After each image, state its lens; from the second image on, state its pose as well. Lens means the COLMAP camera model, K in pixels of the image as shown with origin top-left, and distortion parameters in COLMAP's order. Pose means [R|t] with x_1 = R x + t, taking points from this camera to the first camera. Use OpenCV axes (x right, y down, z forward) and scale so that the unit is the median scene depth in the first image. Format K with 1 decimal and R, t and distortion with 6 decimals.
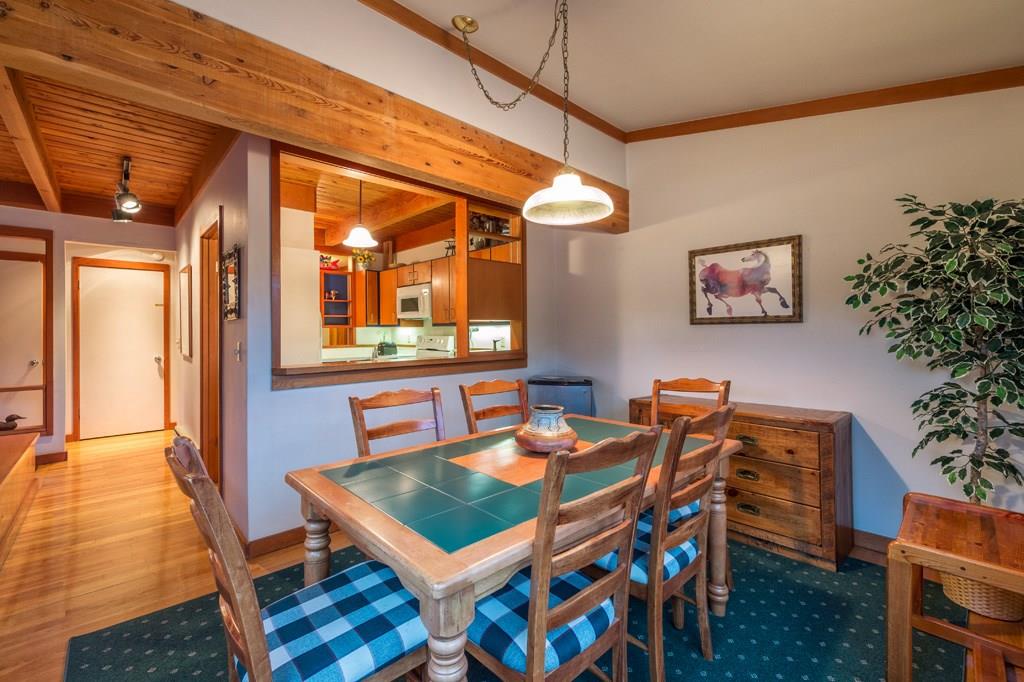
lens RADIAL K [[423.4, 0, 510.0], [0, 423.4, 336.1], [0, 0, 1]] dist [0.000655, 0.000074]
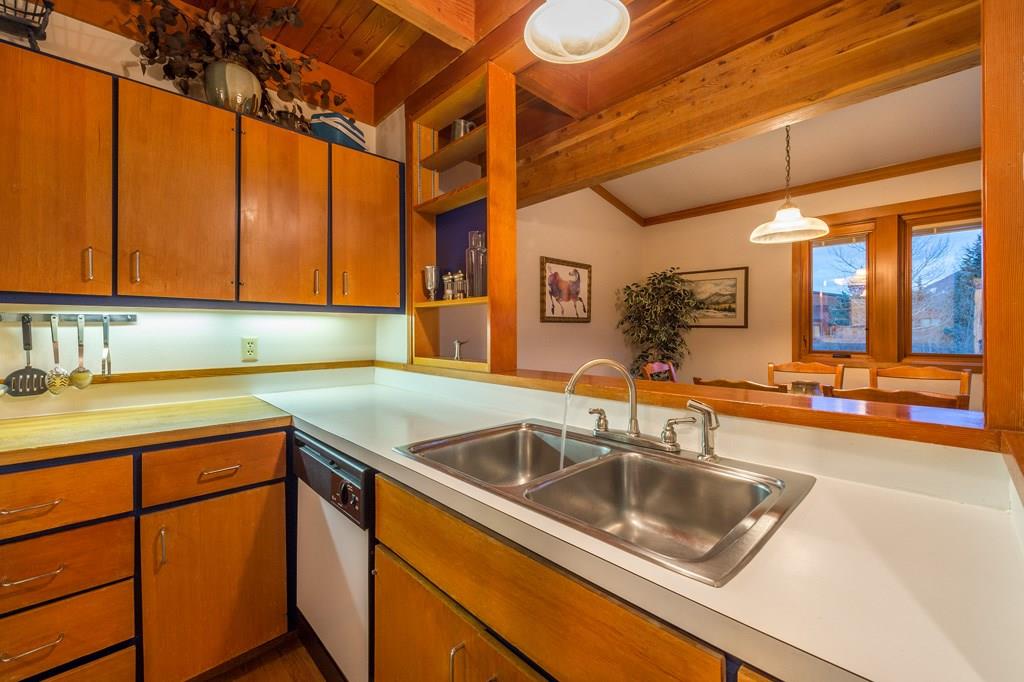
lens RADIAL K [[423.4, 0, 512.3], [0, 423.4, 334.0], [0, 0, 1]] dist [0.000655, 0.000074]
pose [[-0.017569, -0.003397, 0.999840, -0.705142], [0.009673, 0.999947, 0.003568, -0.000068], [-0.999799, 0.009734, -0.017536, 1.118183]]
